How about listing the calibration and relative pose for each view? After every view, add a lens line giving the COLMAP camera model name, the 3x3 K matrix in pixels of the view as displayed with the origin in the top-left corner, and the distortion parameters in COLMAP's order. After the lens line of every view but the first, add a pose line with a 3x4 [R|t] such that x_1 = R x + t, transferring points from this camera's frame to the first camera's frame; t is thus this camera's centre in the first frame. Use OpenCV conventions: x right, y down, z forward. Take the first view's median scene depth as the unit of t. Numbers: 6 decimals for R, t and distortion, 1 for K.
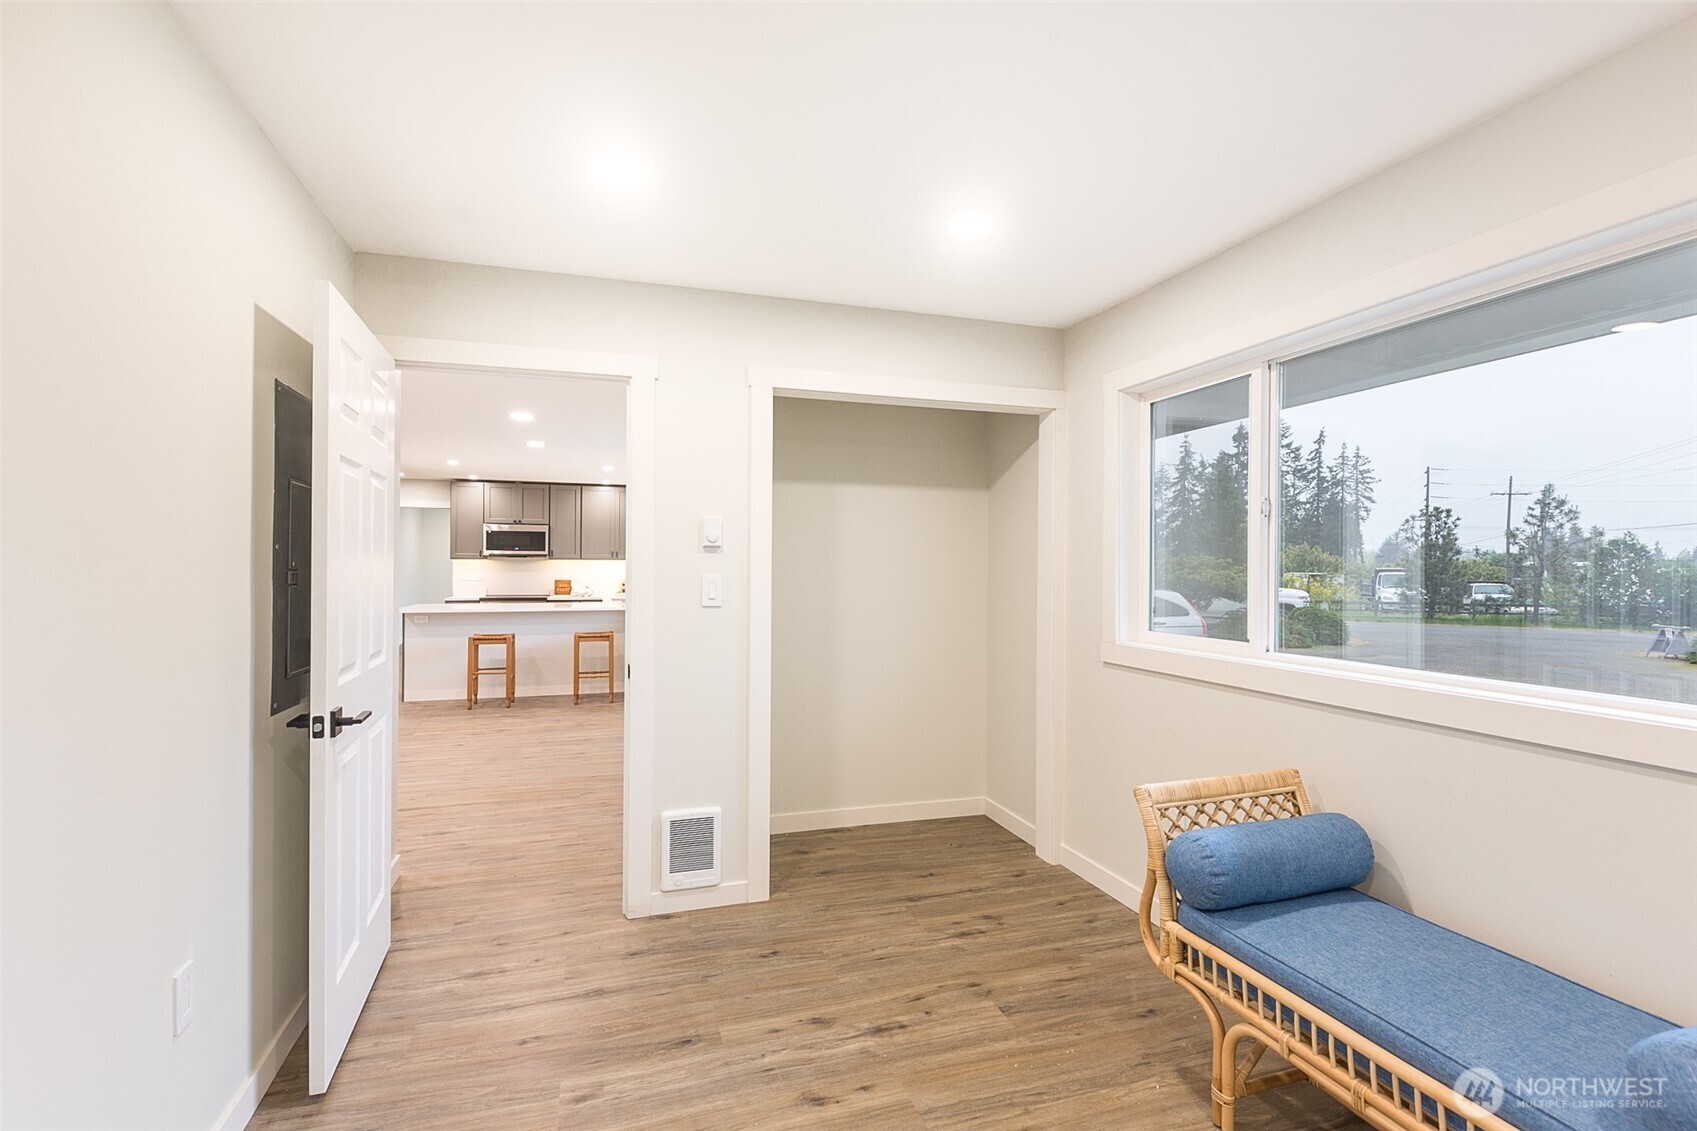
lens RADIAL K [[787.0, 0, 834.0], [0, 787.0, 567.1], [0, 0, 1]] dist [0.005396, -0.003744]
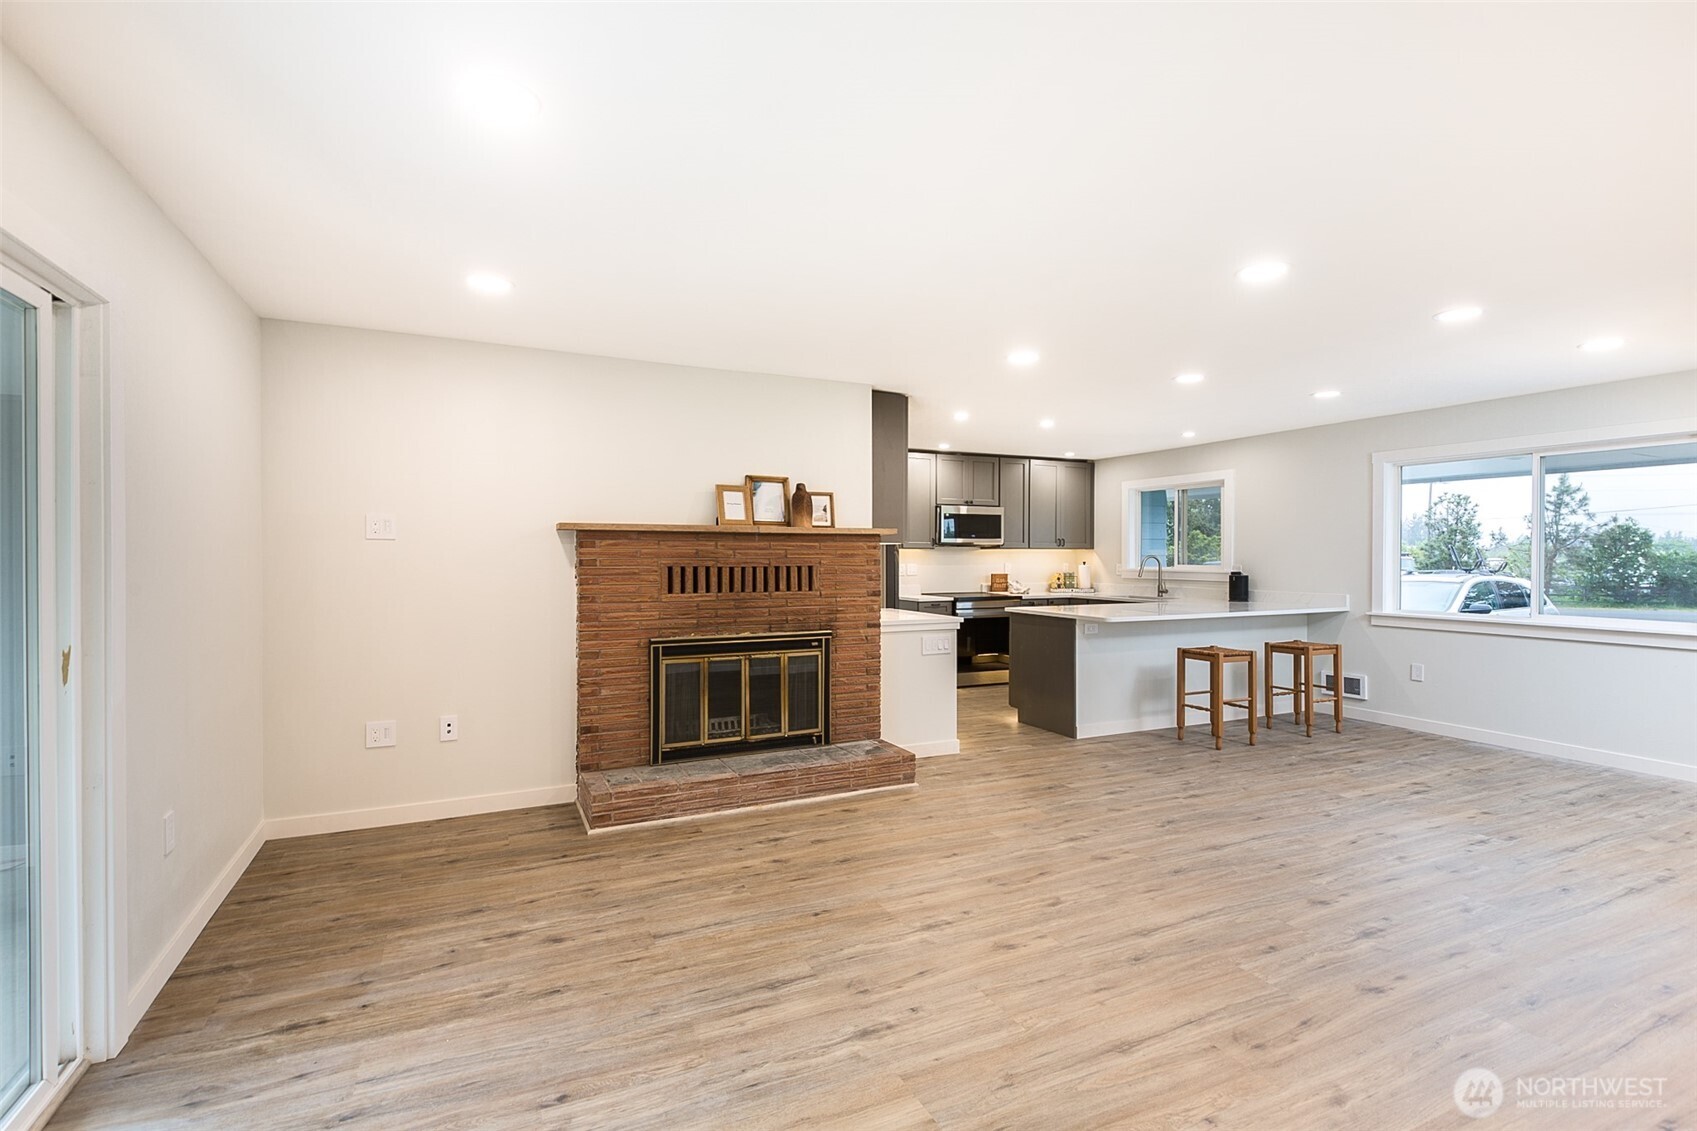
lens RADIAL K [[787.0, 0, 780.6], [0, 787.0, 558.9], [0, 0, 1]] dist [0.005396, -0.003744]
pose [[0.990799, -0.008159, 0.135096, -0.582310], [0.007544, 0.999959, 0.005064, -0.004186], [-0.135132, -0.003998, 0.990820, 0.187116]]
